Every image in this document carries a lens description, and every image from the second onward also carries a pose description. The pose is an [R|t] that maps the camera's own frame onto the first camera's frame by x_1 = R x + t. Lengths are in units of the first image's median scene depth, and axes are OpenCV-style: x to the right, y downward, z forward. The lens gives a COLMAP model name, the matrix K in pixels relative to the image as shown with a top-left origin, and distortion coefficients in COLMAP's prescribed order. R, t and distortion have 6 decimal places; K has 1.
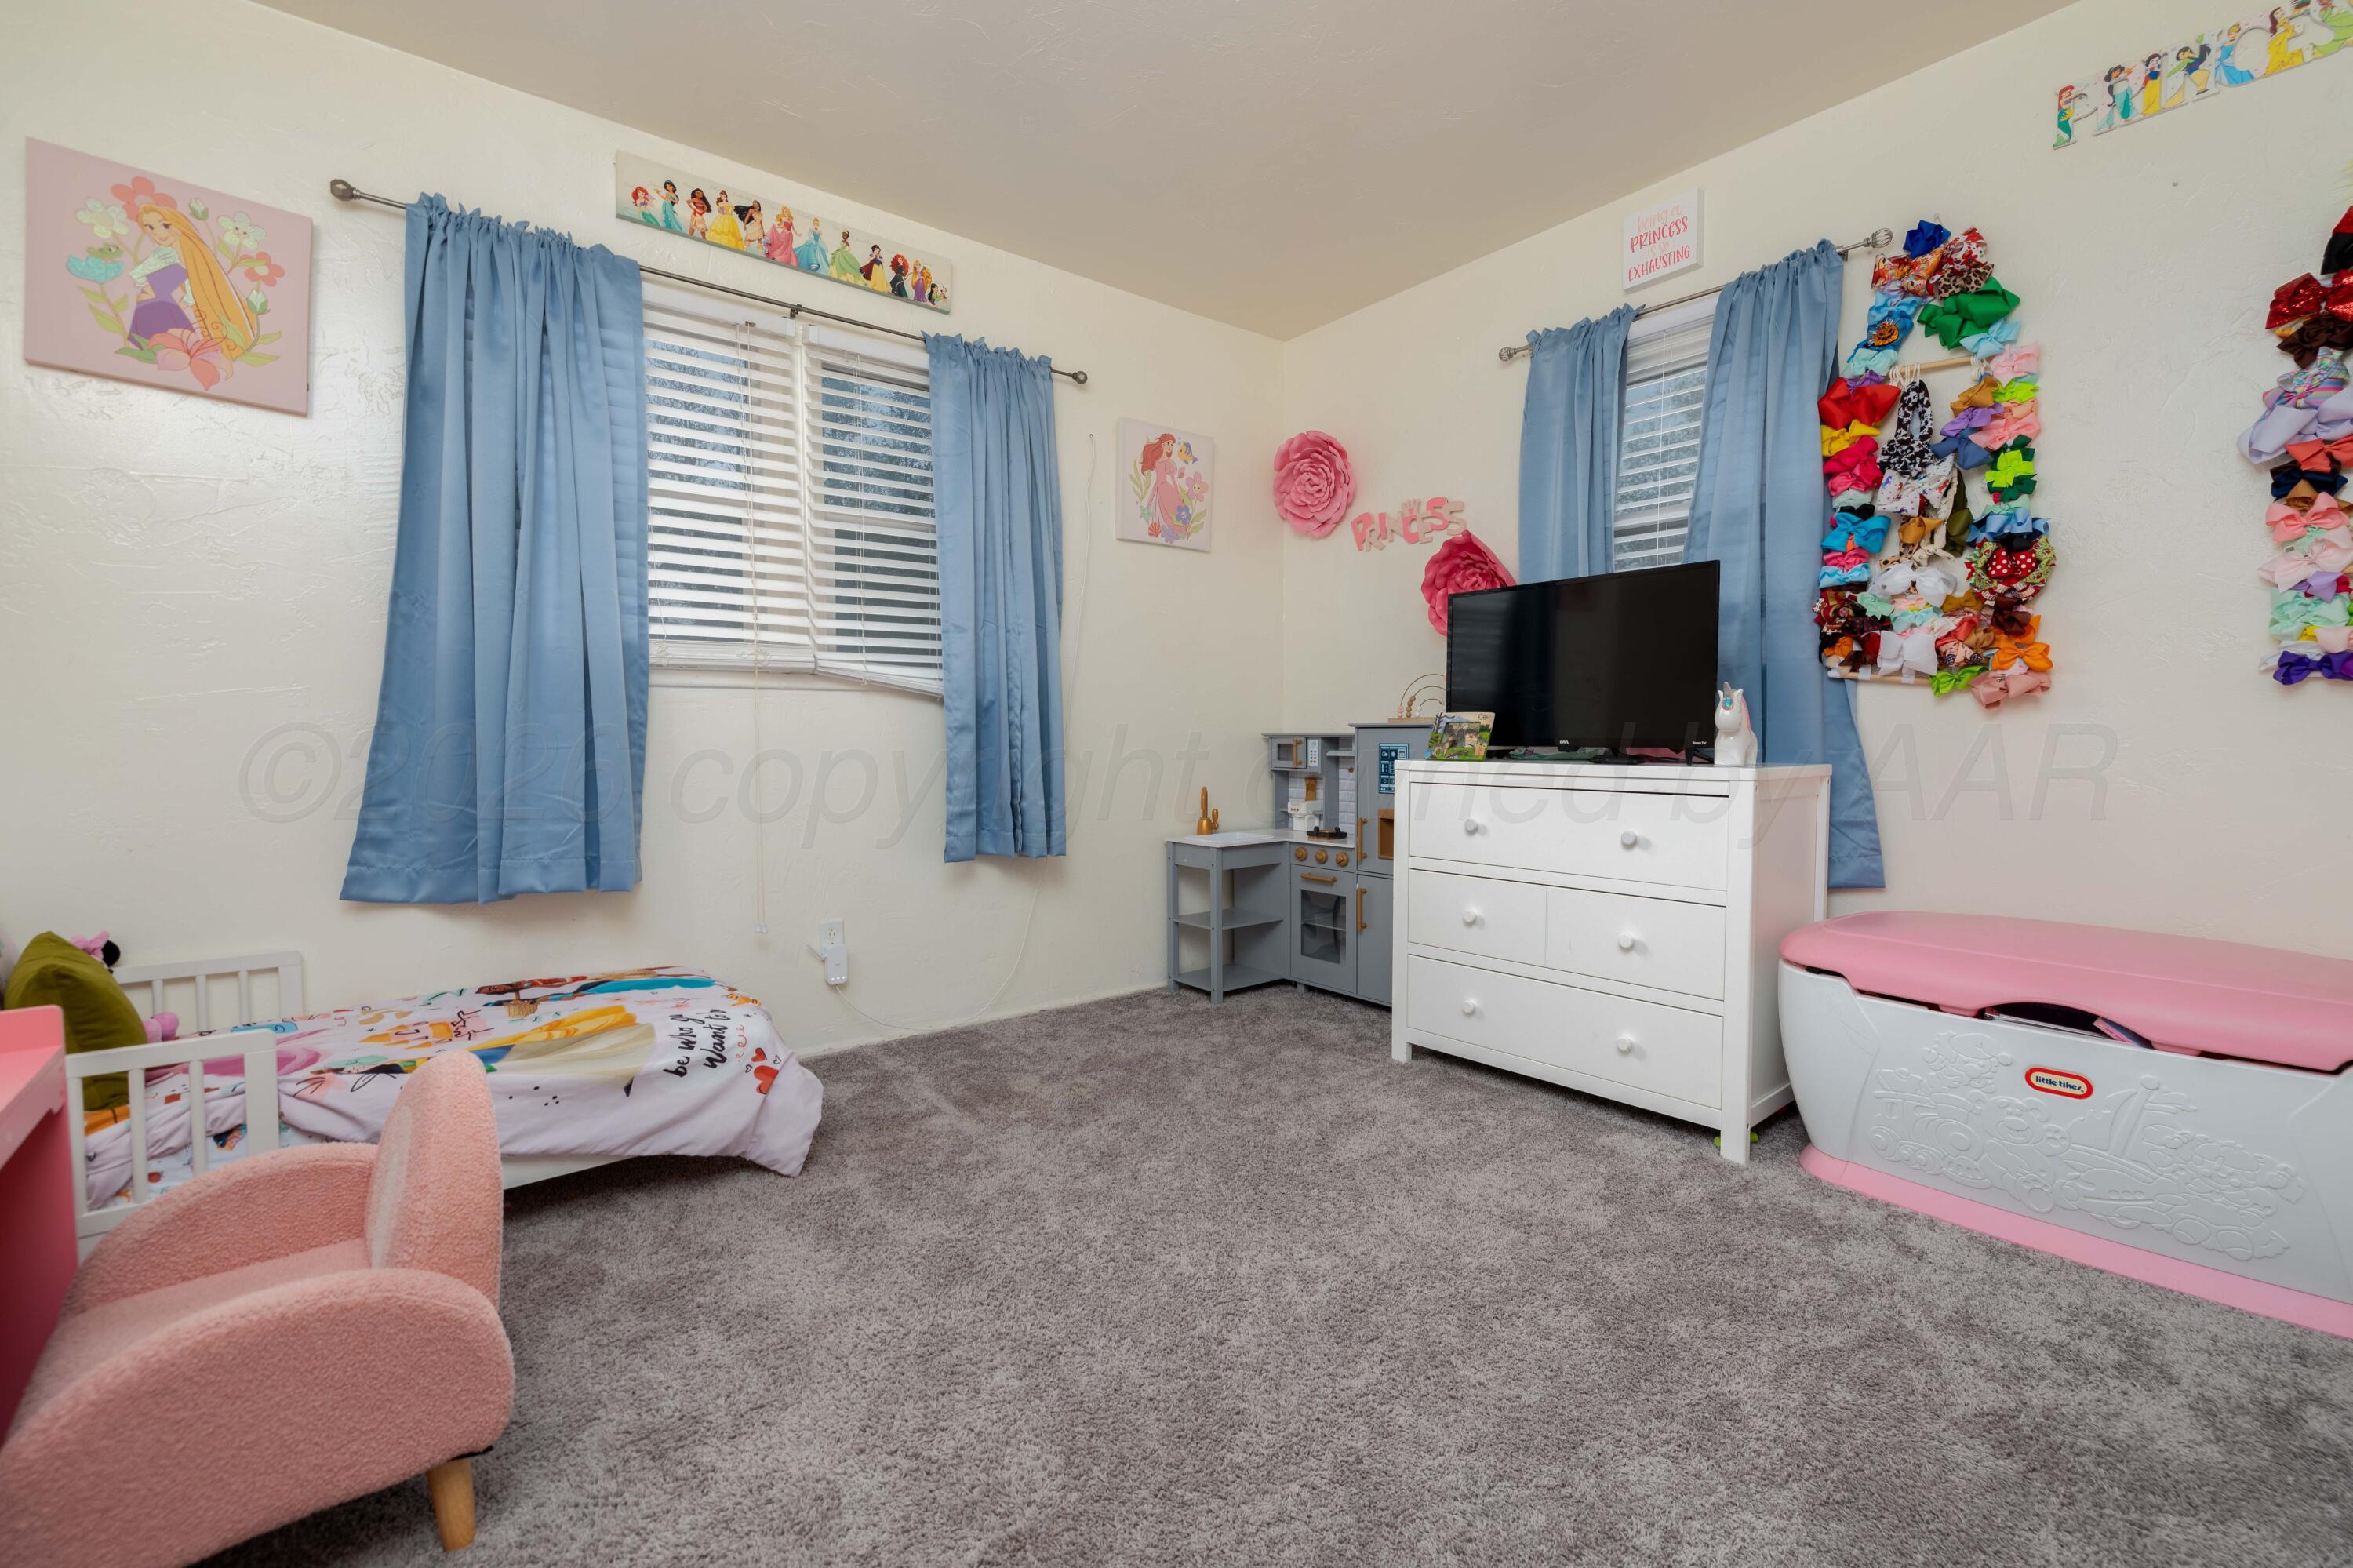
lens RADIAL K [[983.0, 0, 1164.1], [0, 983.0, 780.8], [0, 0, 1]] dist [0.001173, 0.000381]
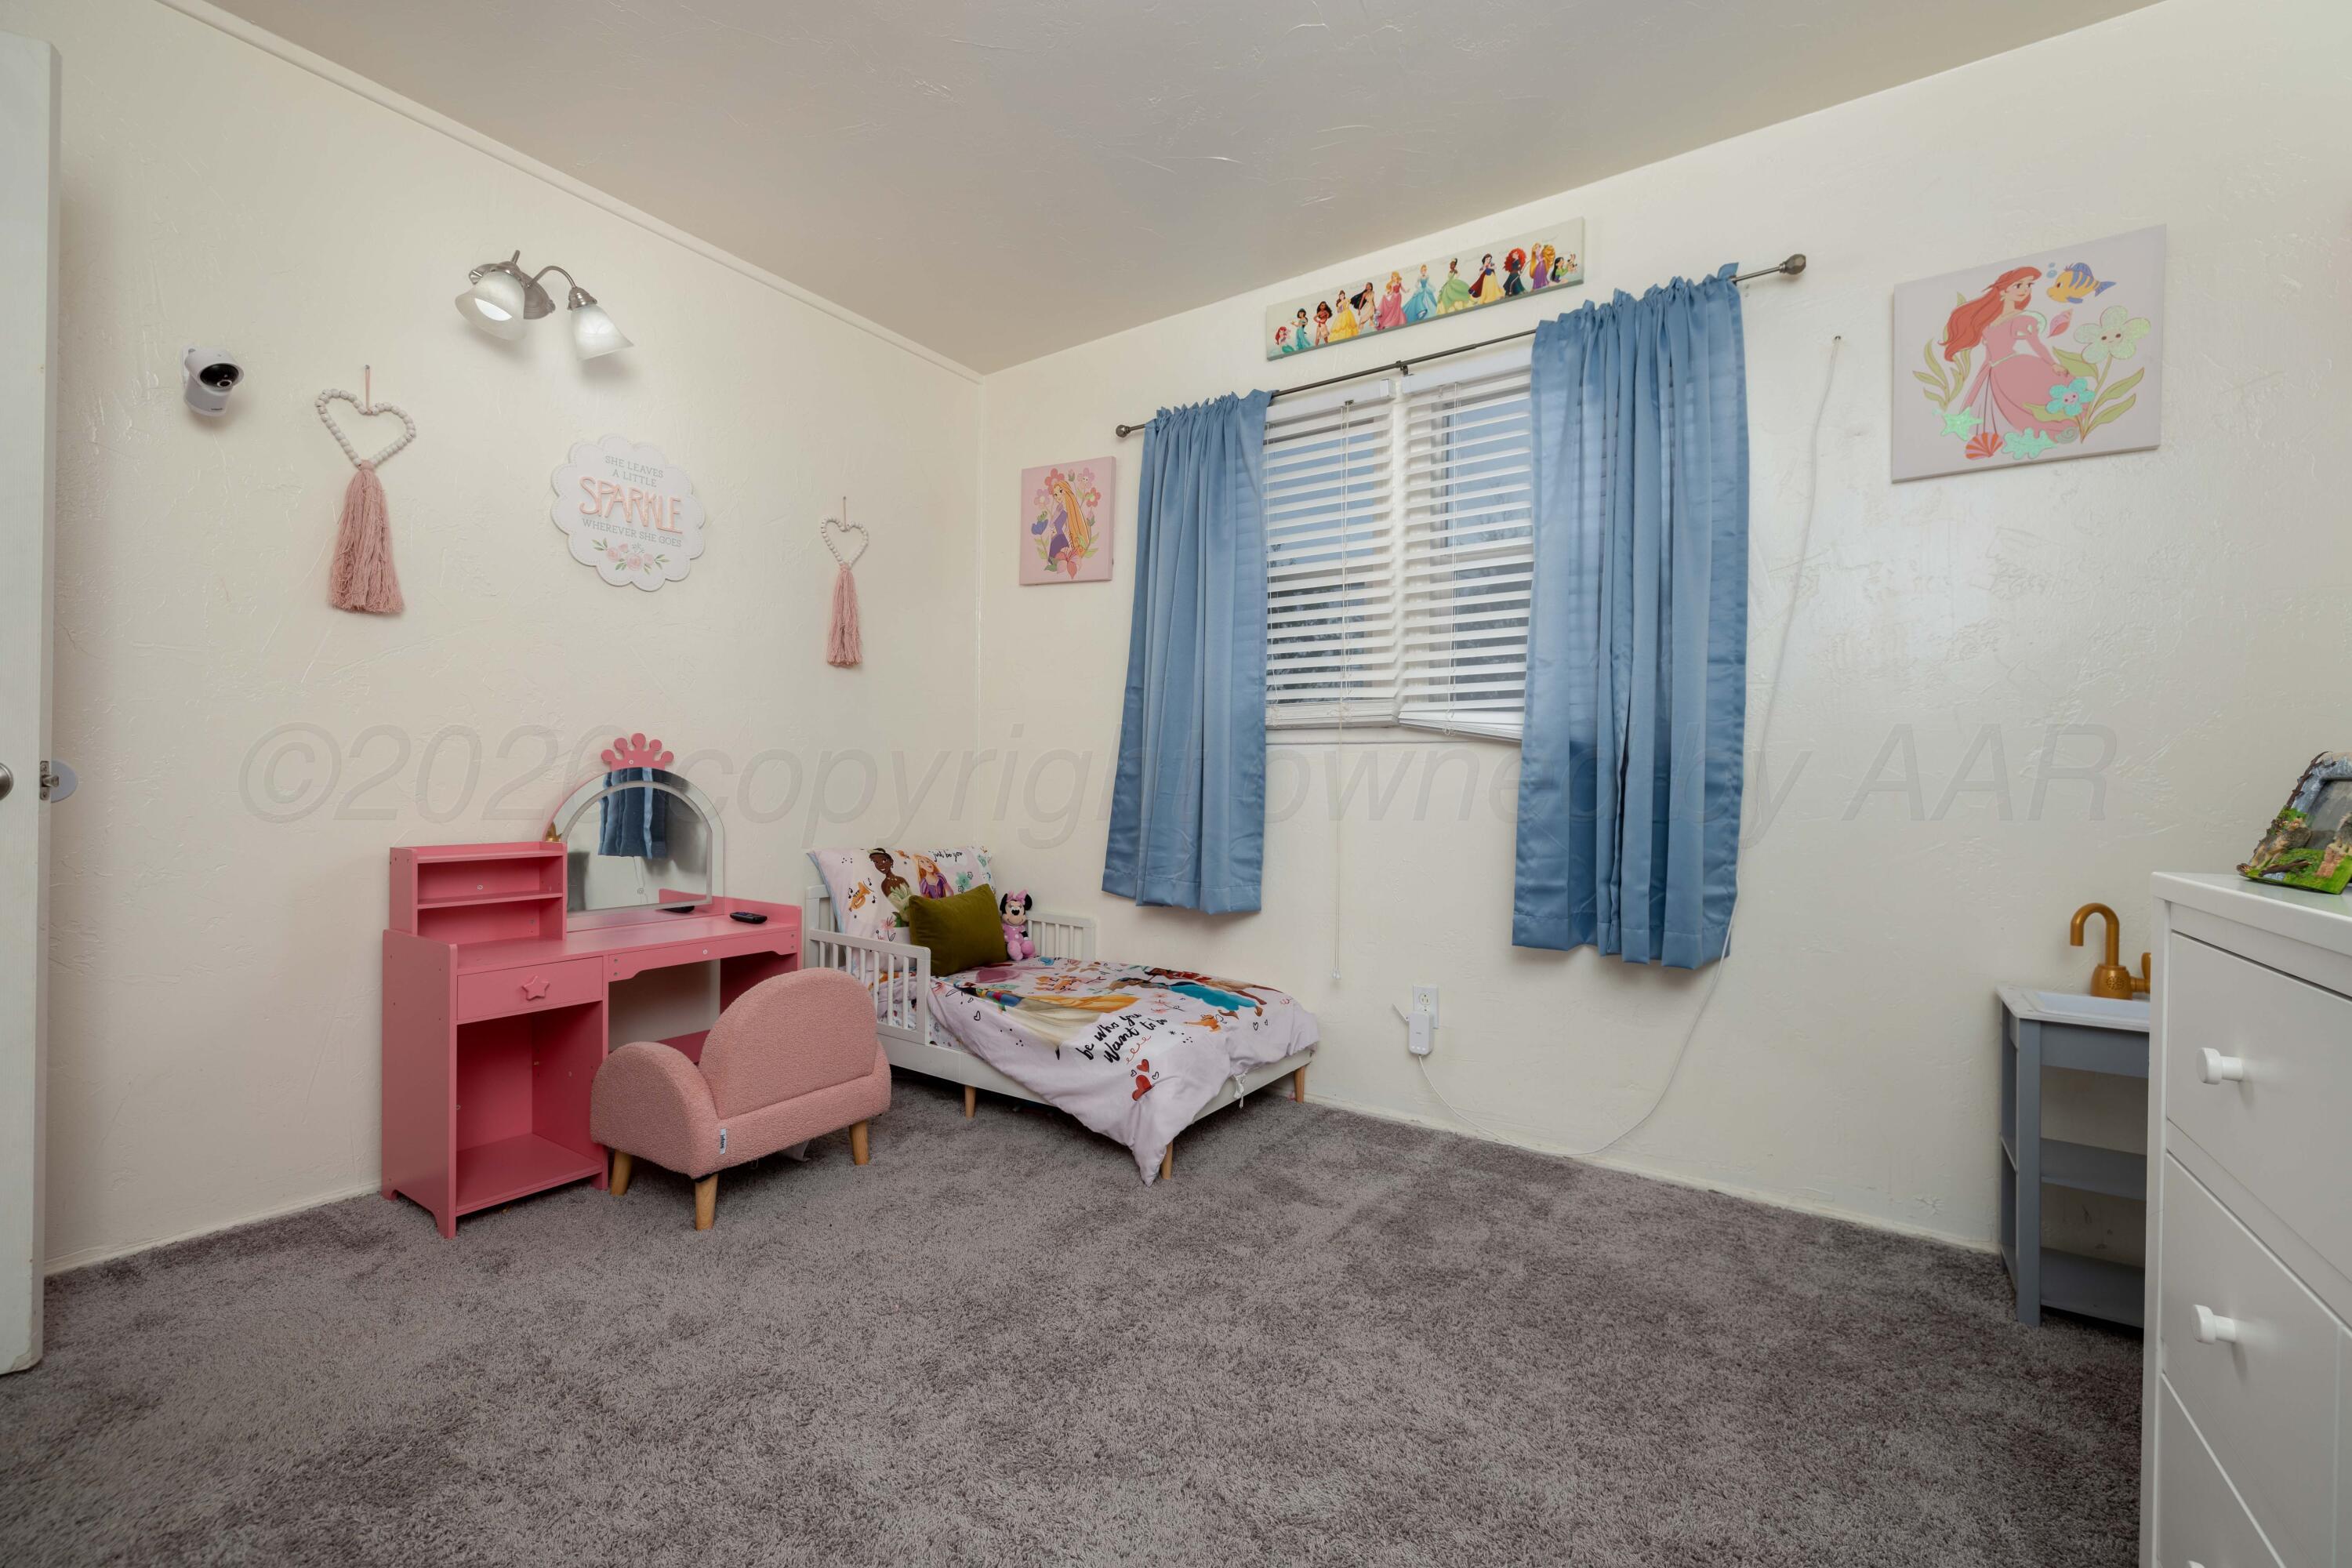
lens RADIAL K [[982.6, 0, 1162.1], [0, 982.6, 775.7], [0, 0, 1]] dist [0.001173, 0.000381]
pose [[0.300767, 0.004421, -0.953687, 0.525051], [-0.058647, 0.998182, -0.013869, -0.033578], [0.951893, 0.060102, 0.300479, 0.501341]]
